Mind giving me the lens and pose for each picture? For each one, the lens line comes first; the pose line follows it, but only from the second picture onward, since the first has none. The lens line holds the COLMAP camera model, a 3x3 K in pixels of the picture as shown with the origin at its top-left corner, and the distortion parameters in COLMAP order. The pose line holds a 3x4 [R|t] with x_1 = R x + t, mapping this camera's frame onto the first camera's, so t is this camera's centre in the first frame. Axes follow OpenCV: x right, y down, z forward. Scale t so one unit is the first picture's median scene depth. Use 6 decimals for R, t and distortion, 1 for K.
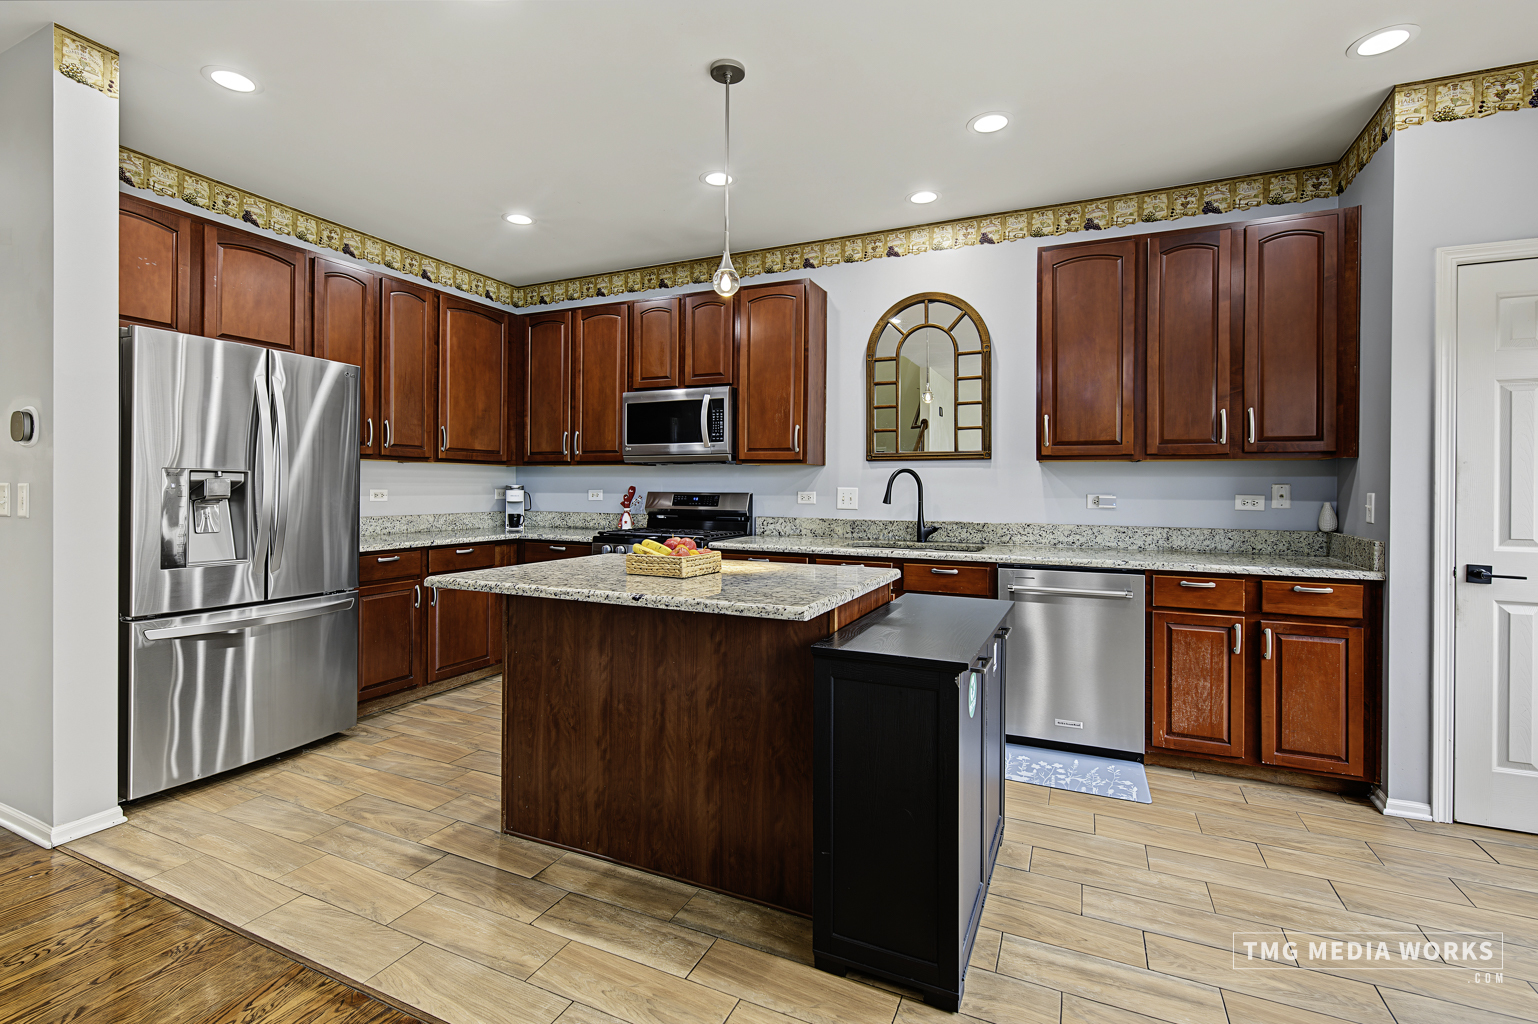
lens RADIAL K [[703.4, 0, 767.5], [0, 703.4, 487.8], [0, 0, 1]] dist [0.001821, 0.000349]
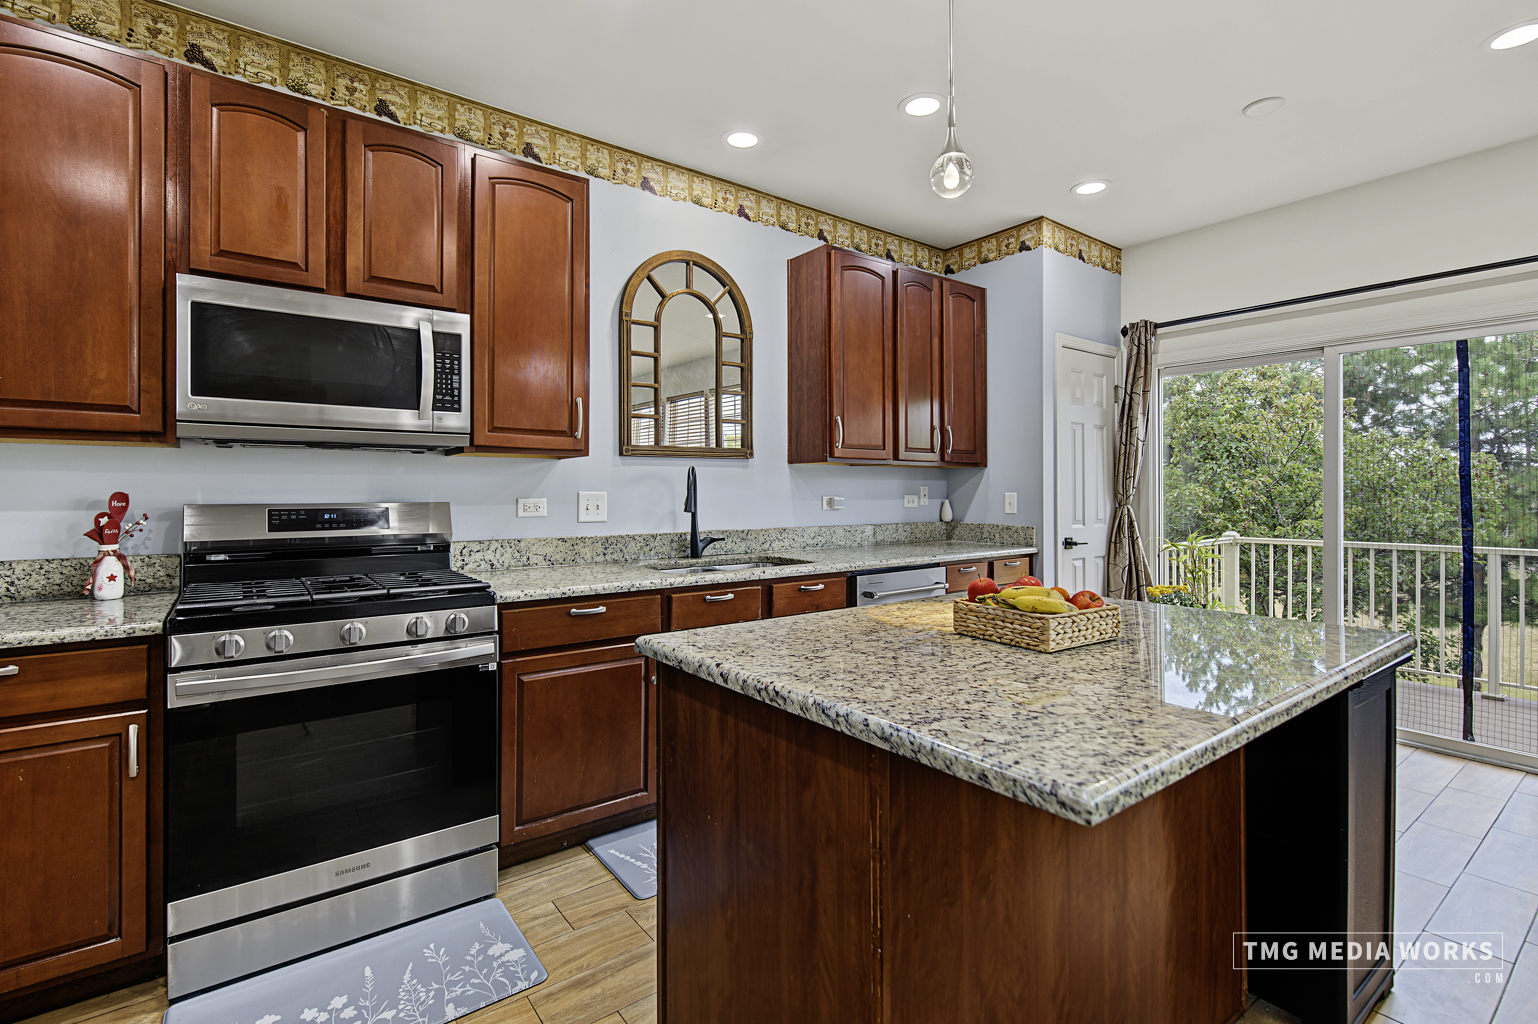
lens RADIAL K [[703.4, 0, 767.5], [0, 703.4, 487.8], [0, 0, 1]] dist [0.001821, 0.000349]
pose [[0.479809, -0.004138, 0.877363, -0.441164], [0.003550, 0.999990, 0.002775, -0.005759], [-0.877366, 0.001783, 0.479819, 0.521273]]
